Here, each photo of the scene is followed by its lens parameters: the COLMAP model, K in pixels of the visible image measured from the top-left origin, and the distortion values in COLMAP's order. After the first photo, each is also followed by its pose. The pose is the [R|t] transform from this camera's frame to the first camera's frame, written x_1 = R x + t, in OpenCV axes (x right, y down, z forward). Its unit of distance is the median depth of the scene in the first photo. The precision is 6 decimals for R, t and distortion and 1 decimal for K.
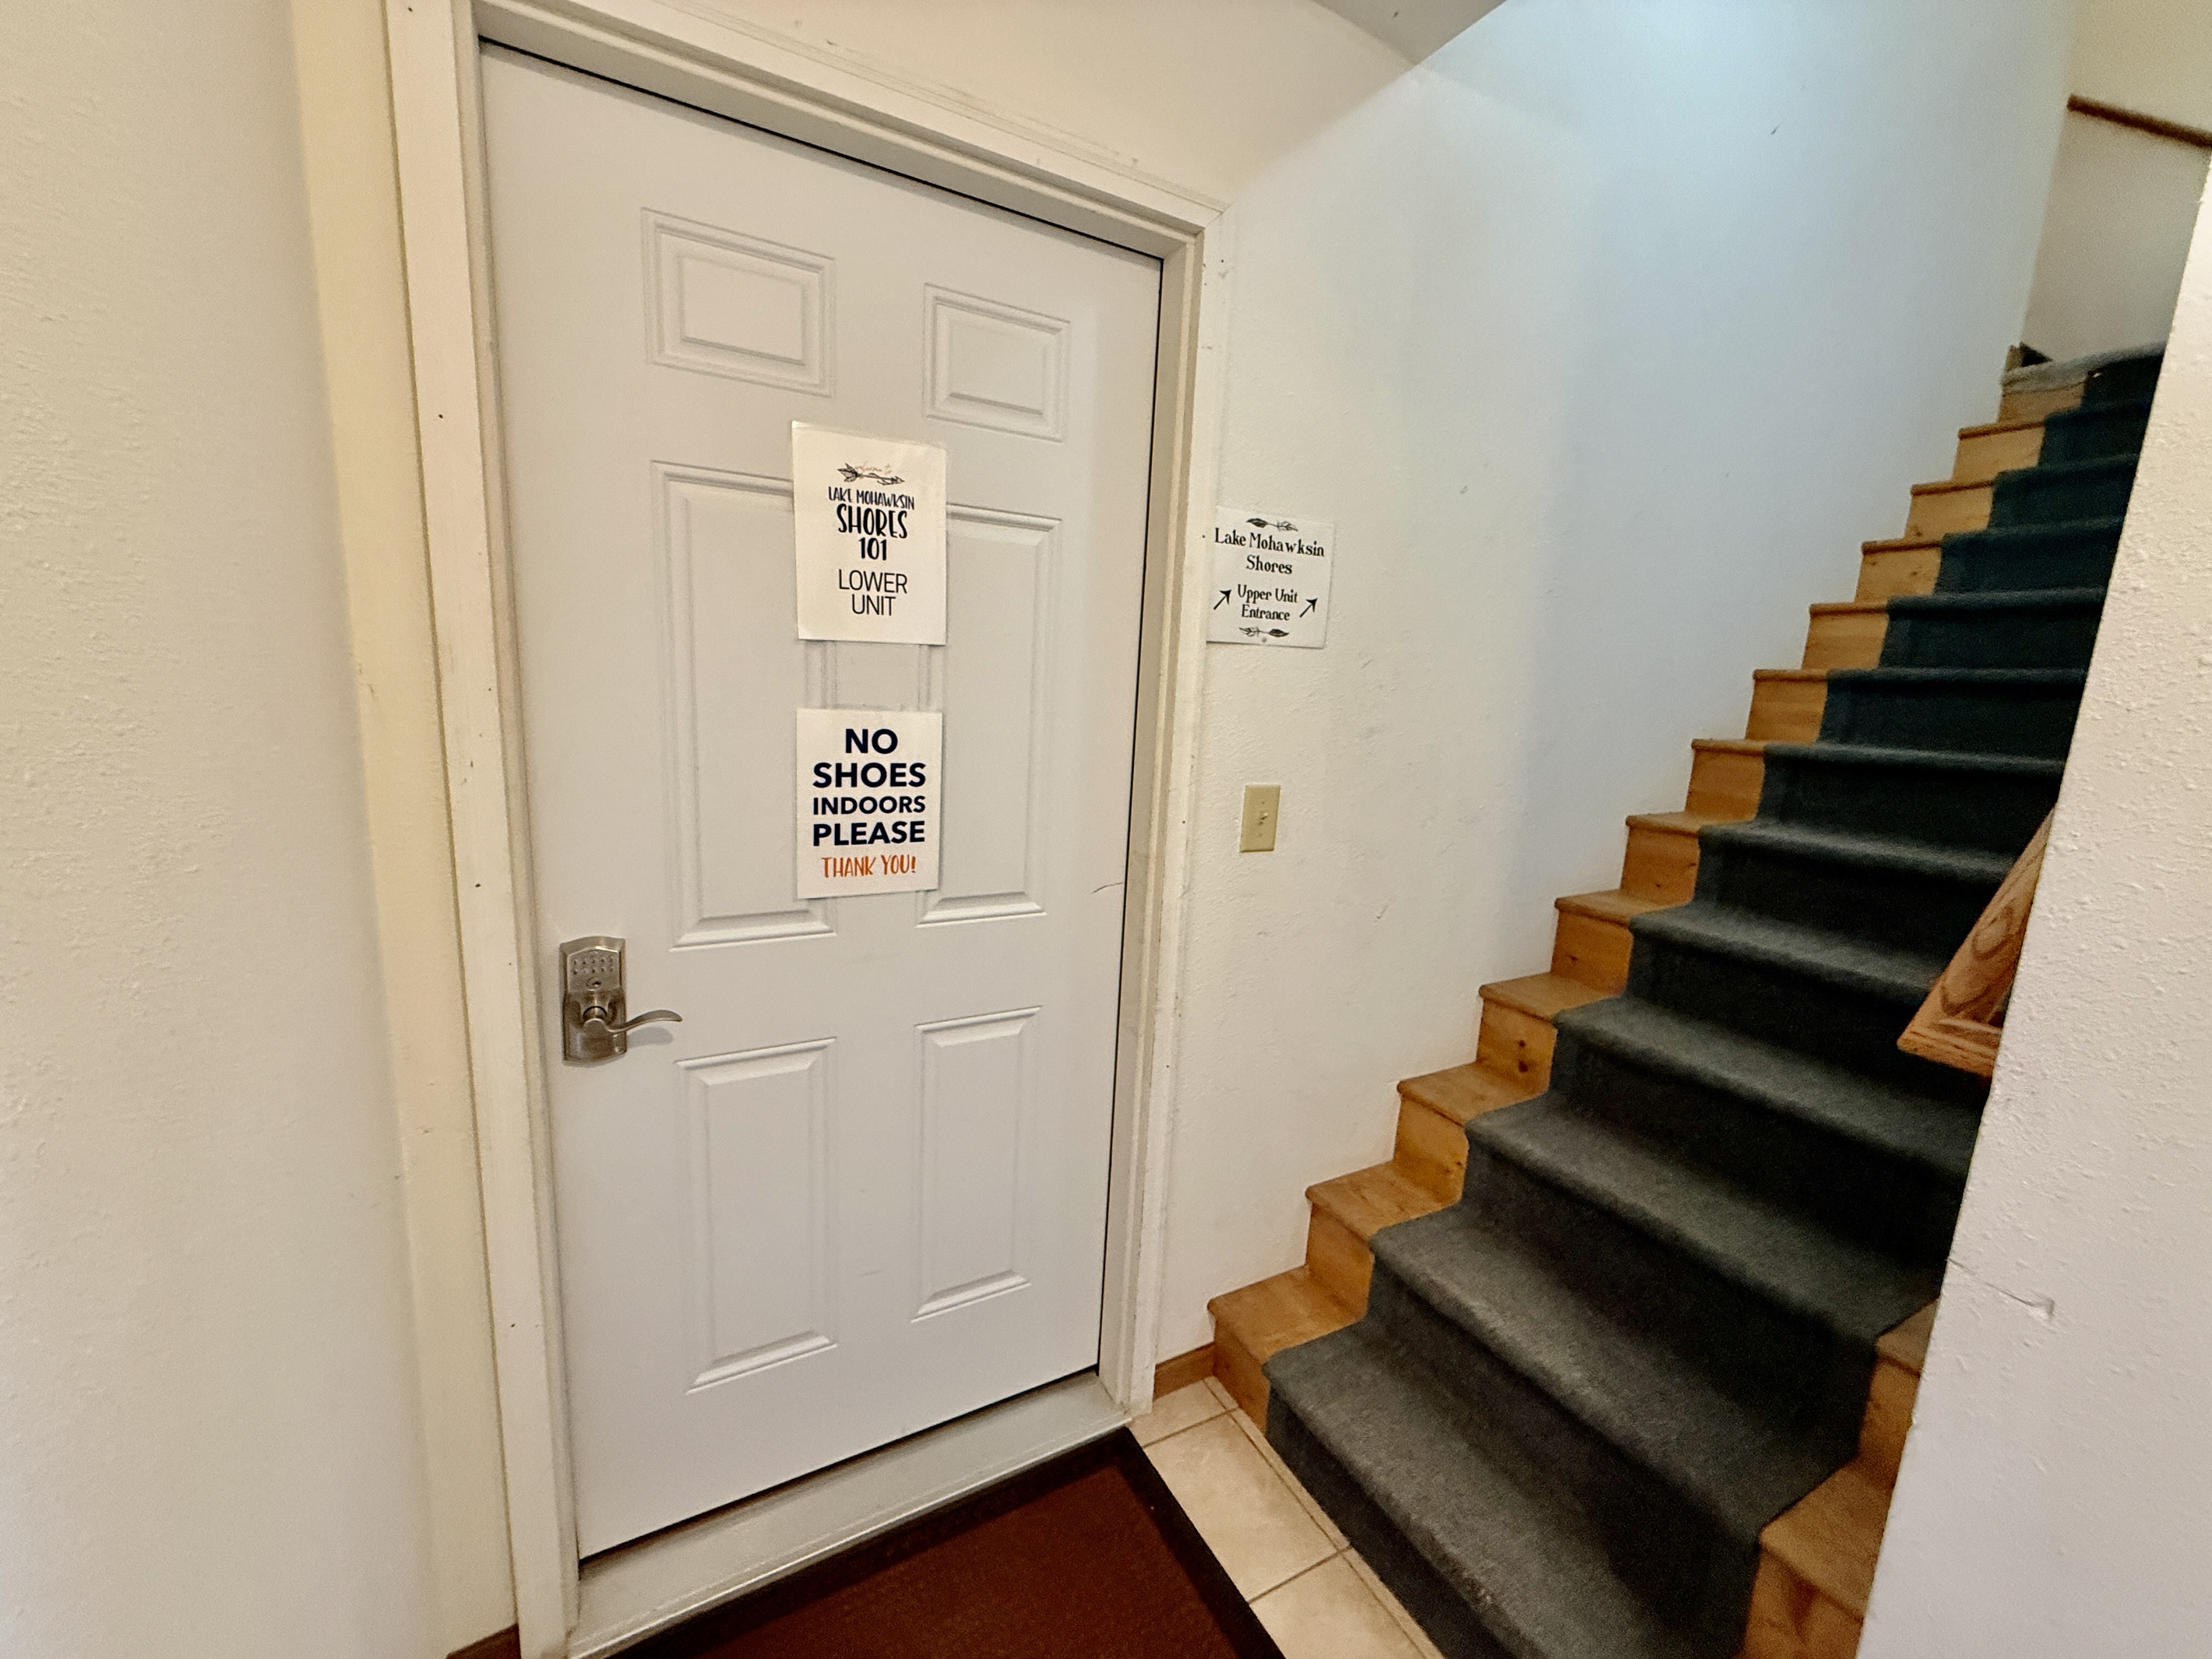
lens RADIAL K [[885.0, 0, 1104.9], [0, 885.0, 828.9], [0, 0, 1]] dist [0.000541, 0.000190]
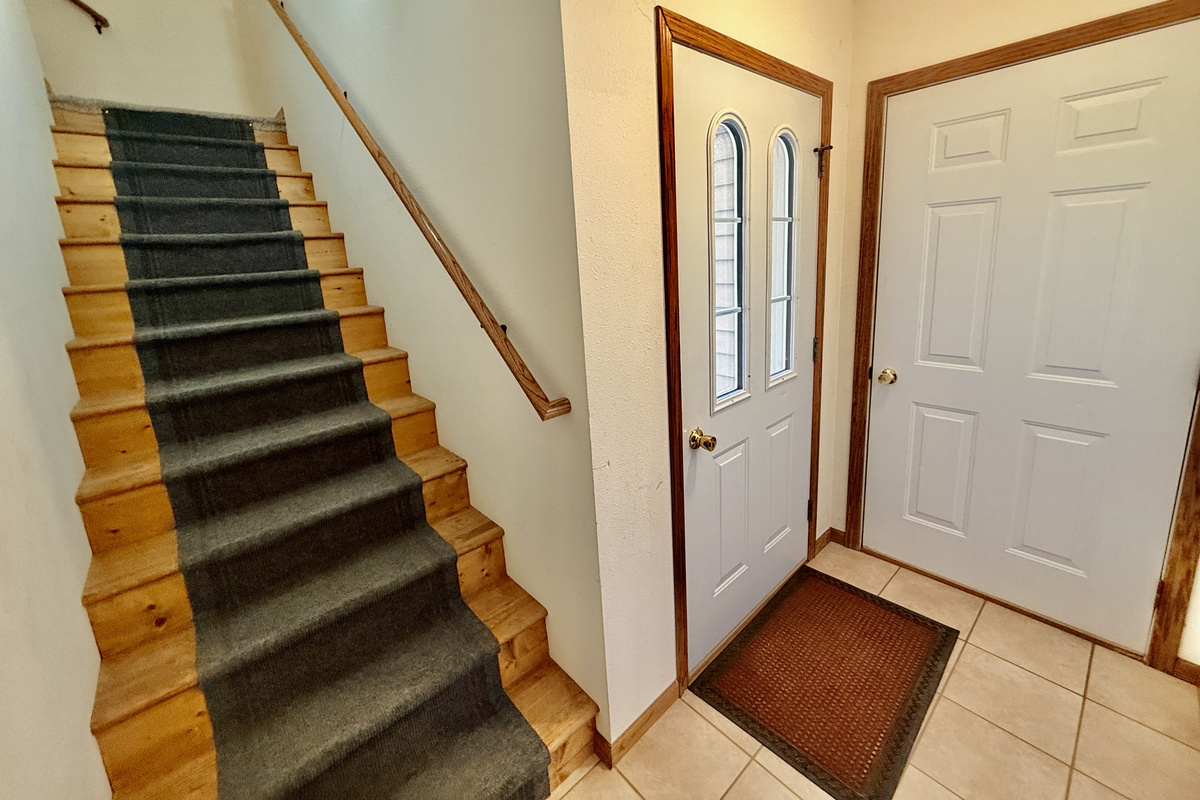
lens RADIAL K [[480.2, 0, 598.1], [0, 480.2, 347.5], [0, 0, 1]] dist [0.000582, 0.000185]
pose [[-0.223732, -0.222679, 0.948872, -0.229003], [0.212825, 0.938896, 0.270519, -0.150826], [-0.951131, 0.262467, -0.162670, 0.453242]]
